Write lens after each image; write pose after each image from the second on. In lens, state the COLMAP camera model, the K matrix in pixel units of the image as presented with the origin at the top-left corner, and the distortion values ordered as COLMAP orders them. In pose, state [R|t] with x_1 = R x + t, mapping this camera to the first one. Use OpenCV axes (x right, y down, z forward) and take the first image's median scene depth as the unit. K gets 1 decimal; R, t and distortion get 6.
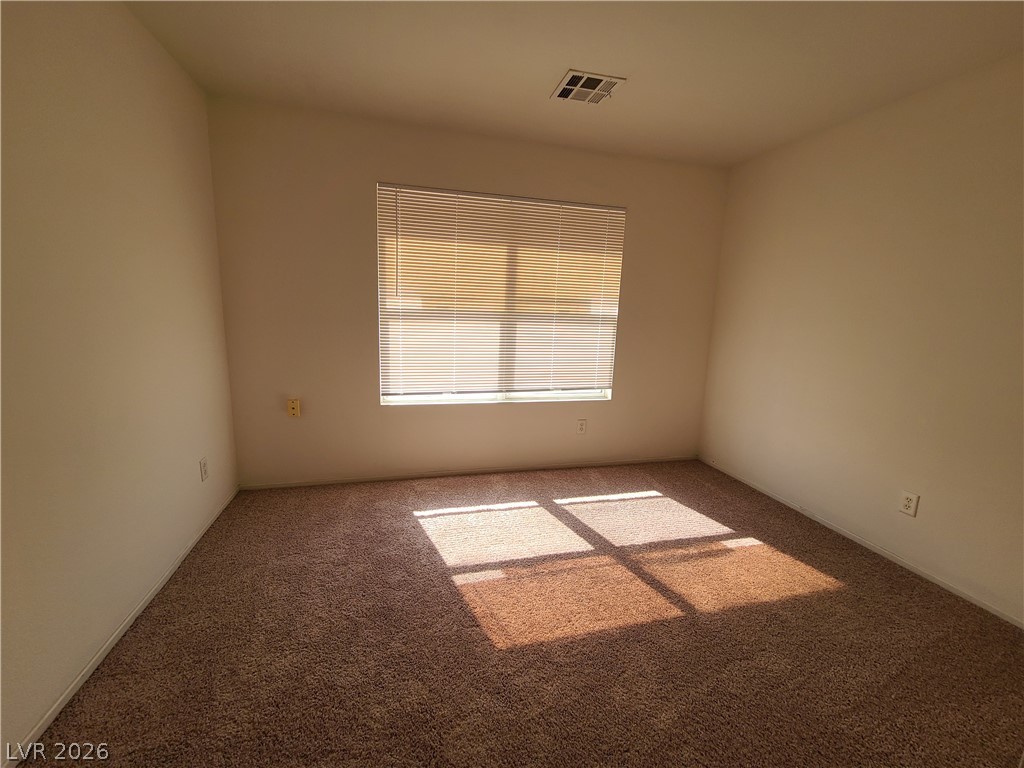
lens RADIAL K [[422.1, 0, 508.5], [0, 422.1, 380.9], [0, 0, 1]] dist [-0.000668, -0.000278]
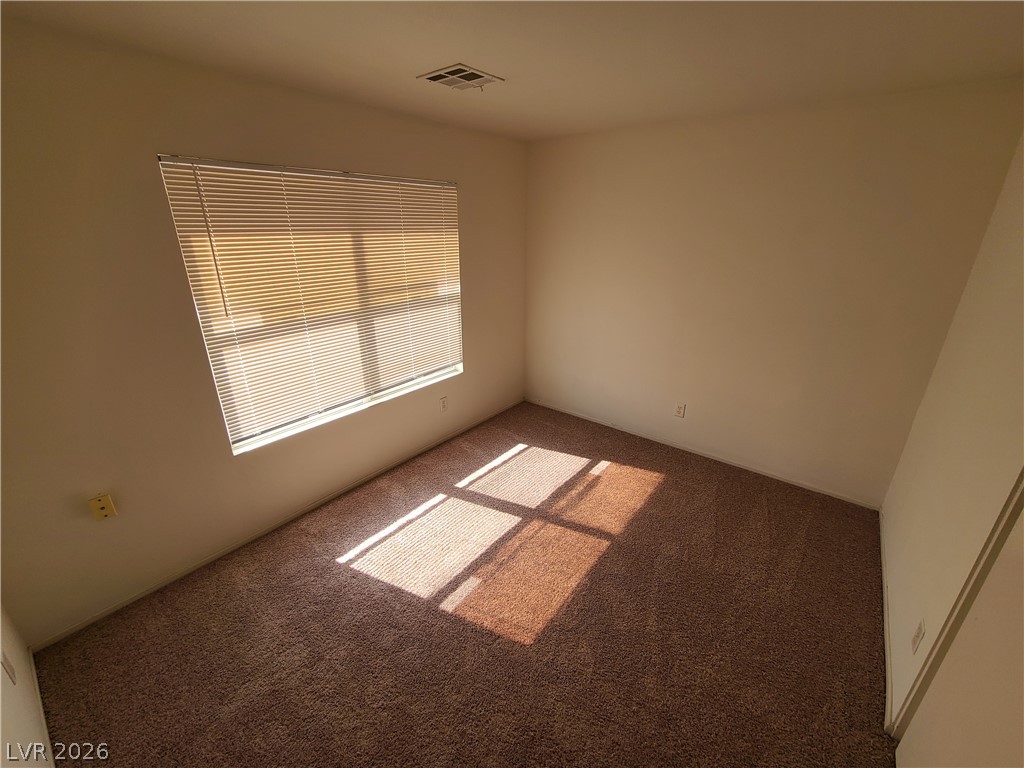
lens RADIAL K [[422.1, 0, 508.5], [0, 422.1, 380.9], [0, 0, 1]] dist [-0.000668, -0.000278]
pose [[0.800873, -0.239341, 0.548925, -0.299182], [0.127831, 0.963856, 0.233755, -0.198387], [-0.585032, -0.117038, 0.802521, 0.097274]]
